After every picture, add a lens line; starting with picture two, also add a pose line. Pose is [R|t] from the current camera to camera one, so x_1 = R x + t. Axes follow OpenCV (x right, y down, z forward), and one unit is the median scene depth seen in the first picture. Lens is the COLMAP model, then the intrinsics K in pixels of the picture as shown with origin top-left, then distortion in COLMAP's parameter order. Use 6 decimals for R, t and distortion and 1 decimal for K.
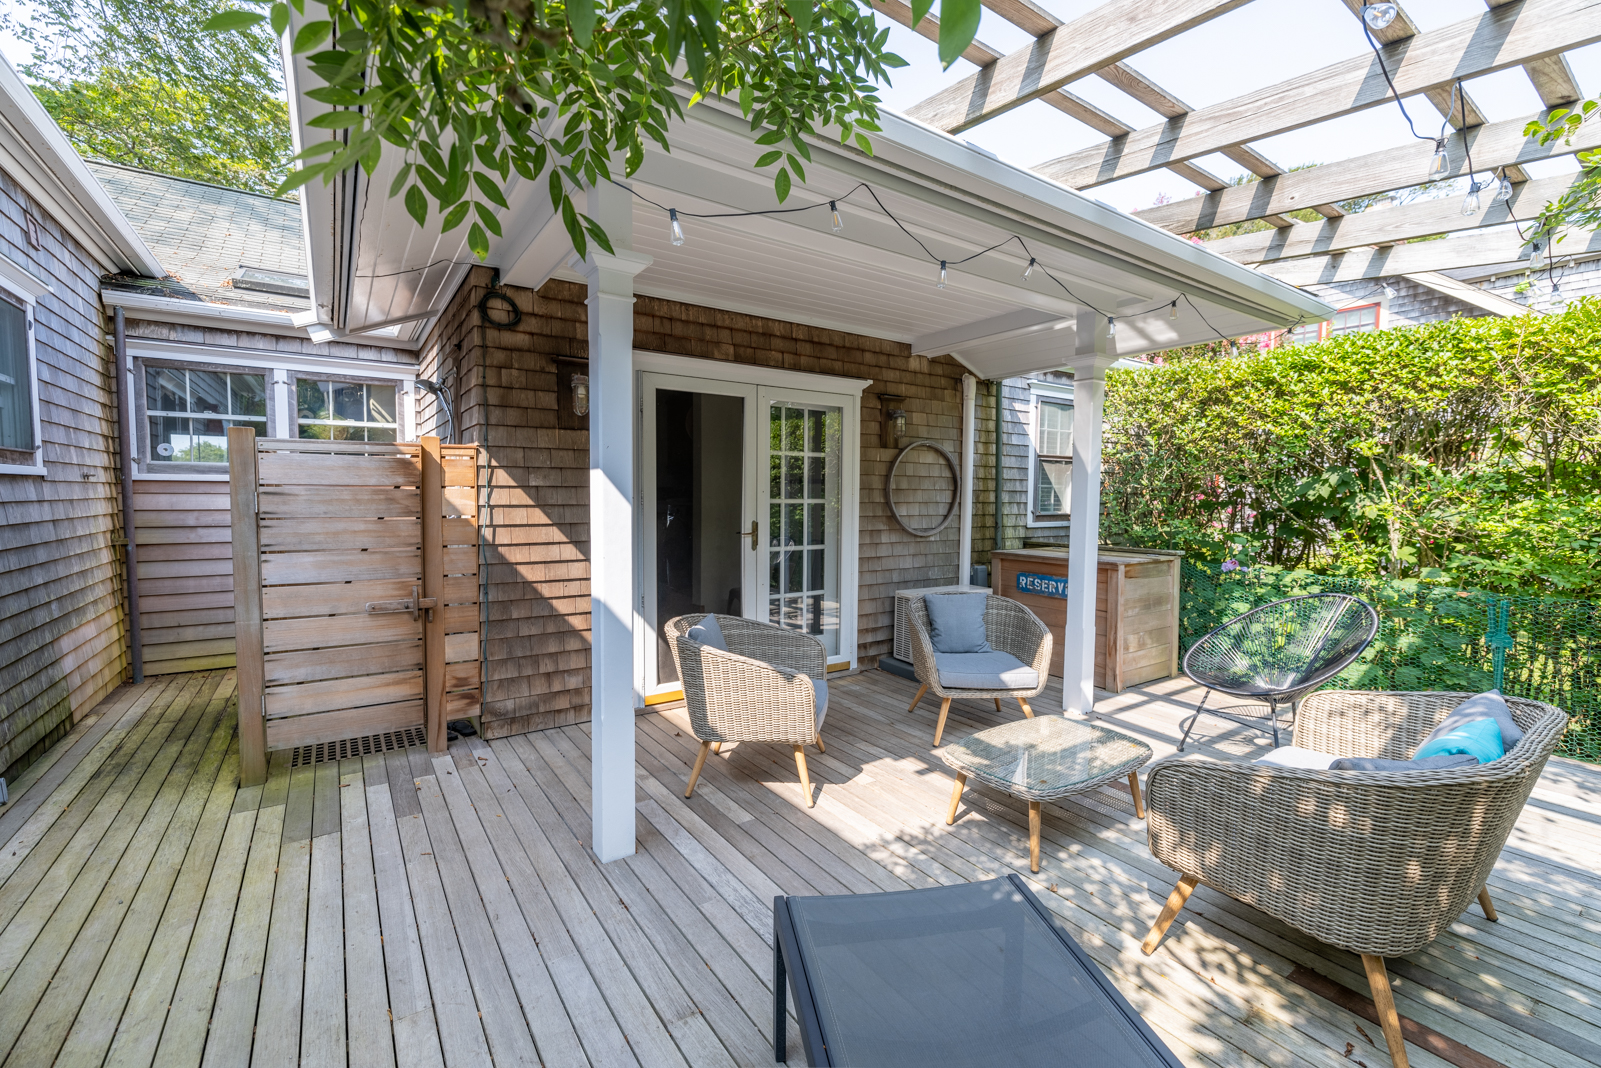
lens RADIAL K [[669.0, 0, 796.4], [0, 669.0, 533.7], [0, 0, 1]] dist [-0.005011, -0.000084]
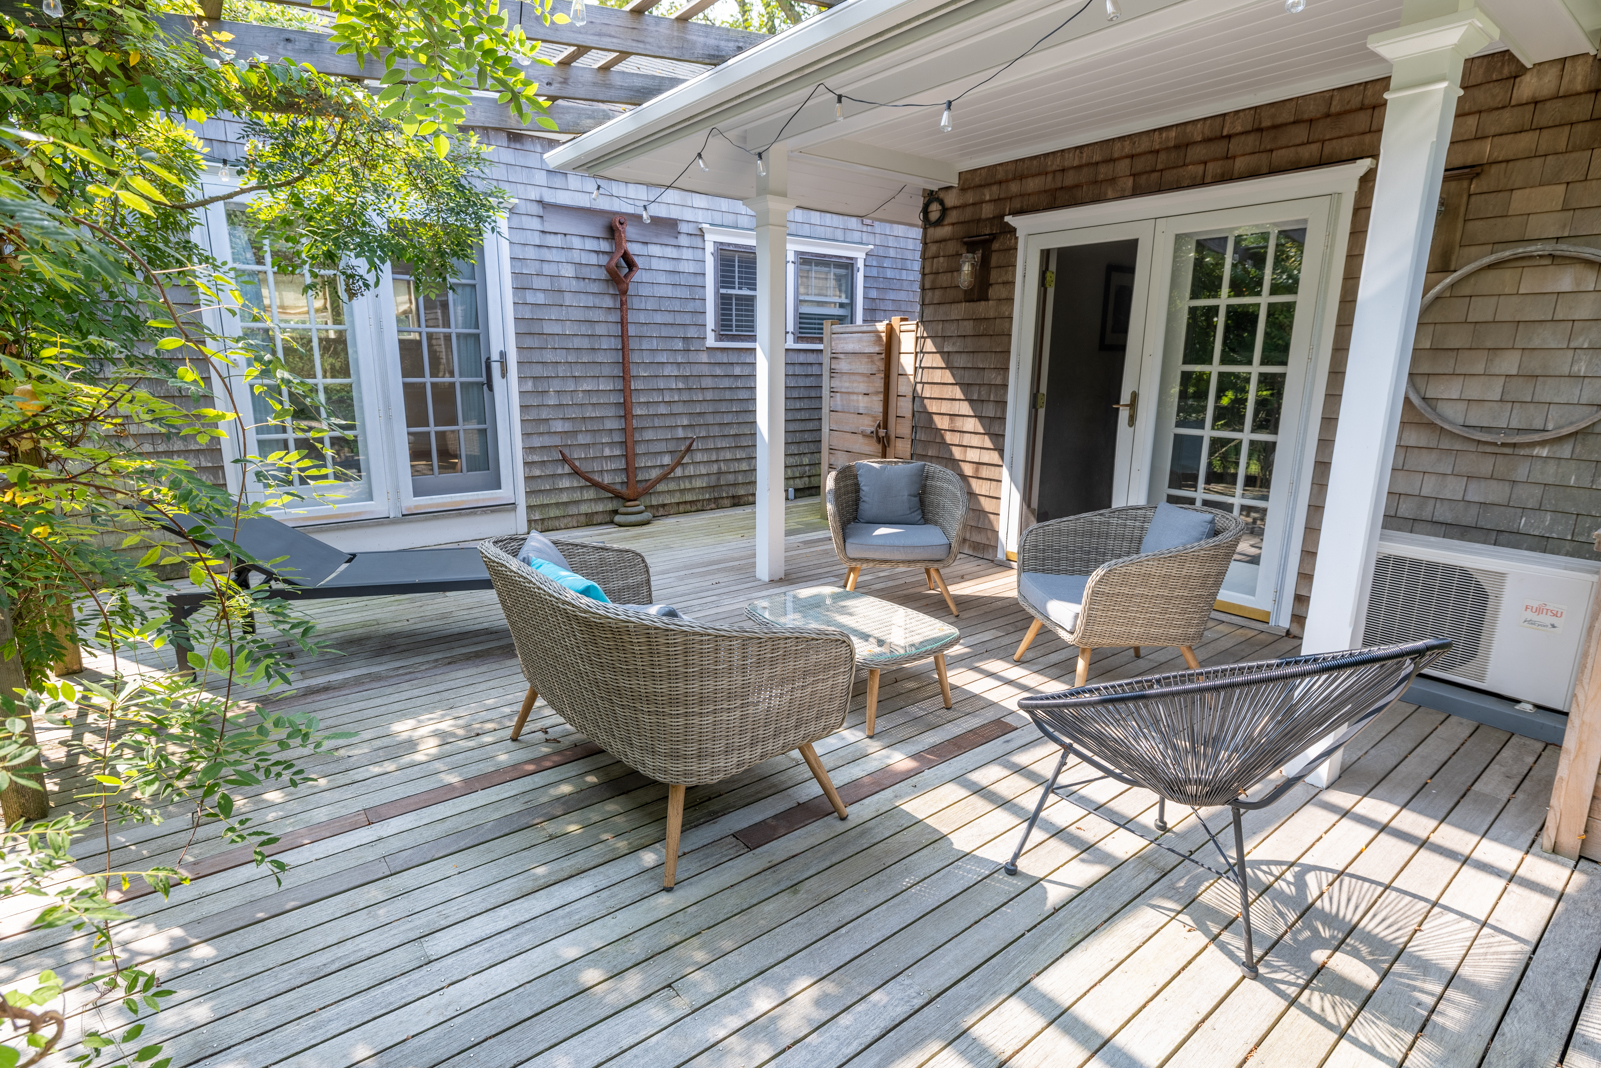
lens RADIAL K [[796.7, 0, 798.1], [0, 796.7, 533.5], [0, 0, 1]] dist [0.003062, 0.000498]
pose [[0.066414, 0.208370, -0.975793, 1.089792], [-0.068824, 0.976579, 0.203853, -0.023966], [0.995416, 0.053619, 0.079200, 0.614334]]
